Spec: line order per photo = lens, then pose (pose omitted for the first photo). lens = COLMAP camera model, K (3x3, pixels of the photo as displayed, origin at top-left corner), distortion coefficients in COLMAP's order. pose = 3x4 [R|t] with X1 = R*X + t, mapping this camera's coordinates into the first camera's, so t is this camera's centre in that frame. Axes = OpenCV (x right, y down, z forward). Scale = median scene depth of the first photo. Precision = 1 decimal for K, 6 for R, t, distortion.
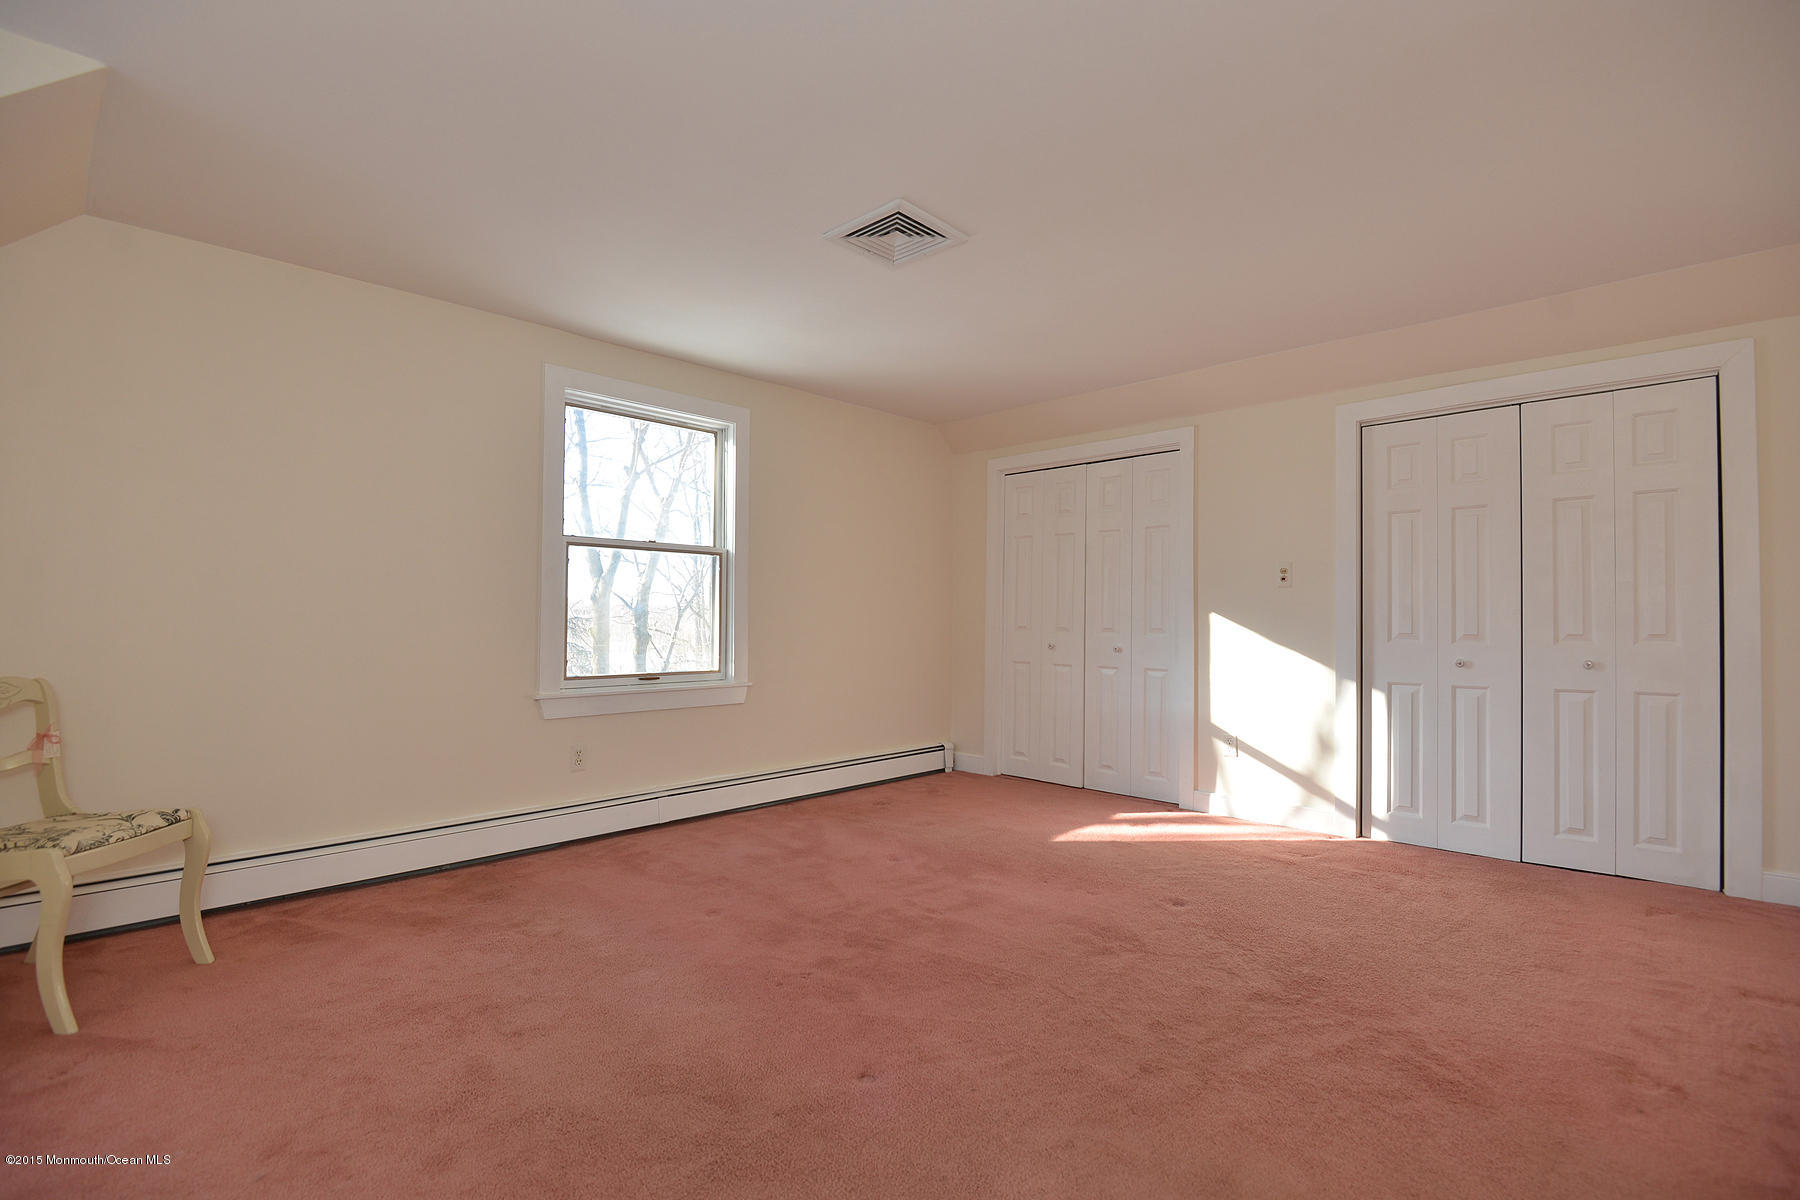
lens RADIAL K [[860.6, 0, 846.5], [0, 860.6, 602.1], [0, 0, 1]] dist [-0.013048, -0.000769]
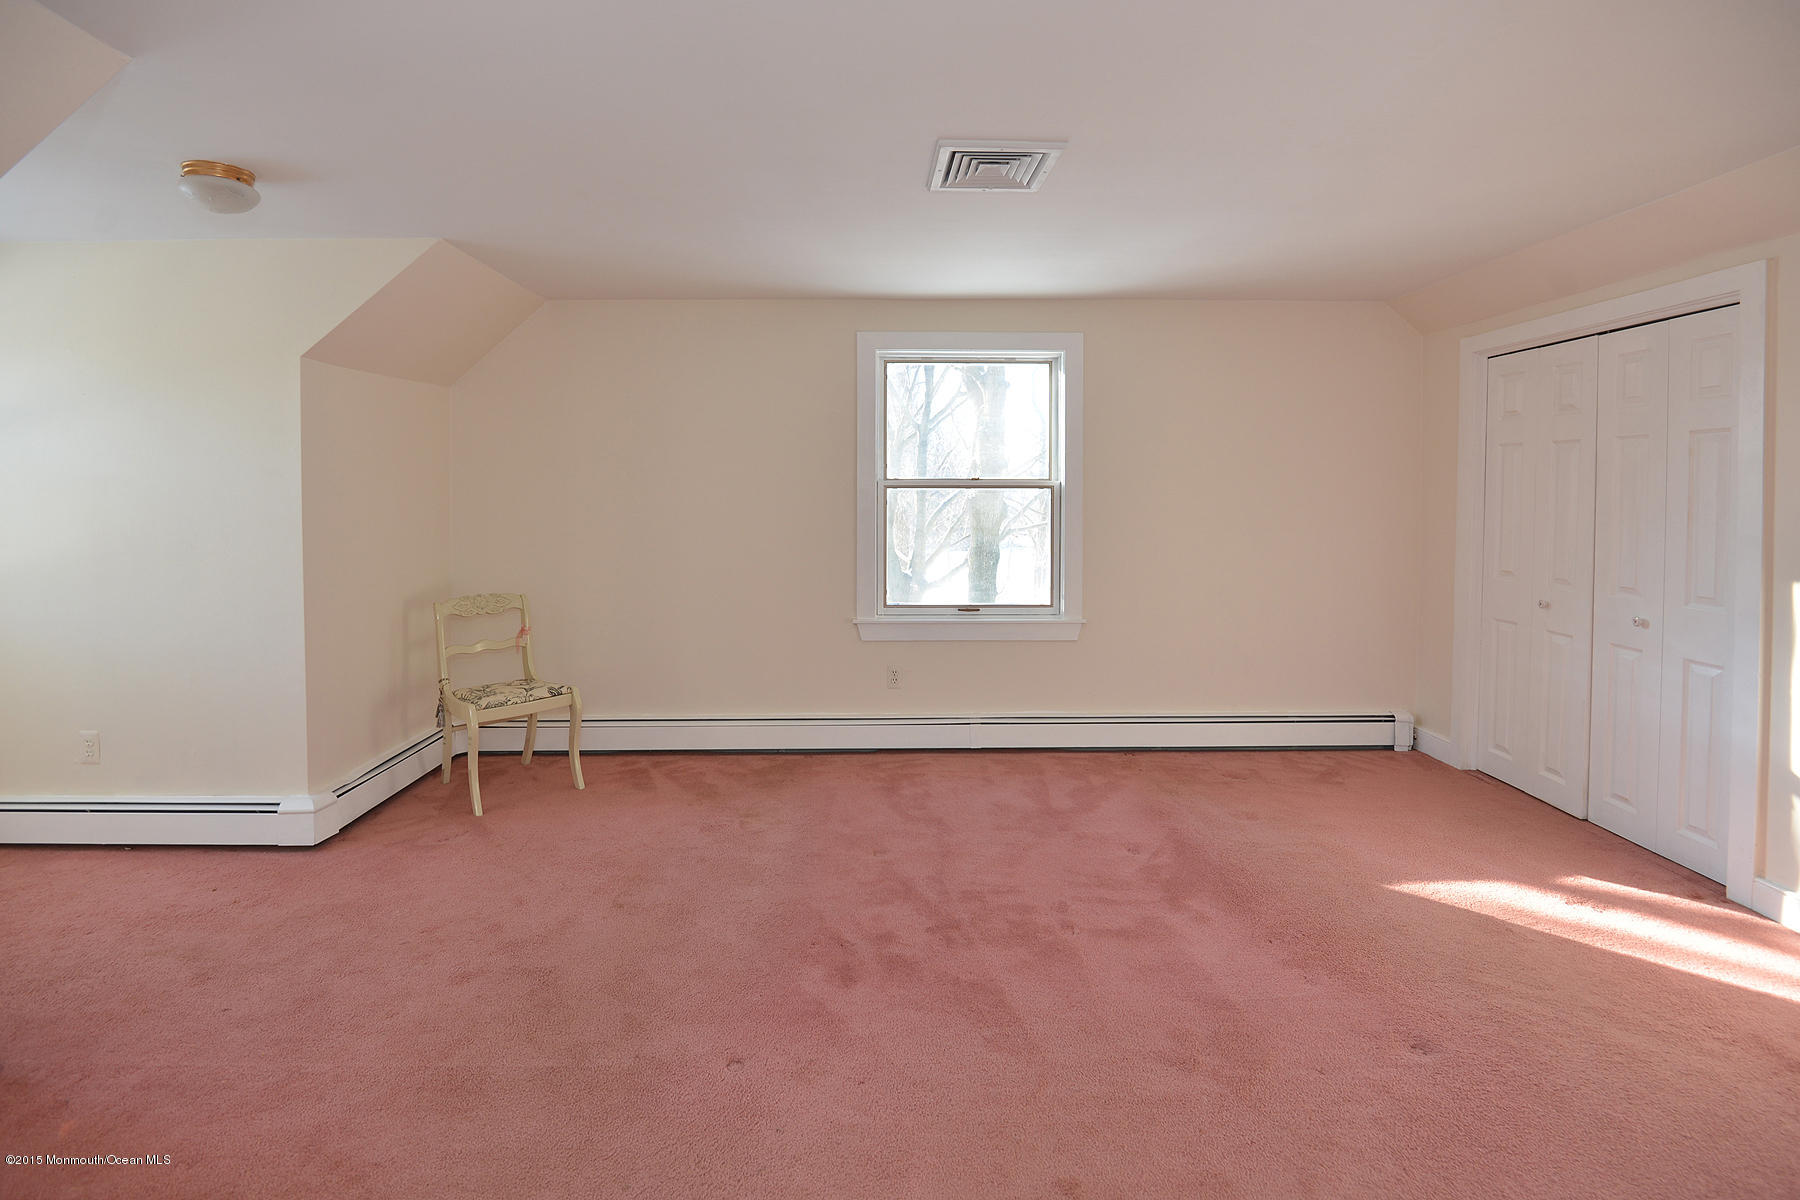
lens RADIAL K [[804.7, 0, 817.8], [0, 804.7, 518.6], [0, 0, 1]] dist [0.000747, -0.008098]
pose [[0.716277, 0.011886, -0.697714, 0.345186], [0.016738, 0.999275, 0.034207, -0.063420], [0.697615, -0.036180, 0.715559, 0.176435]]
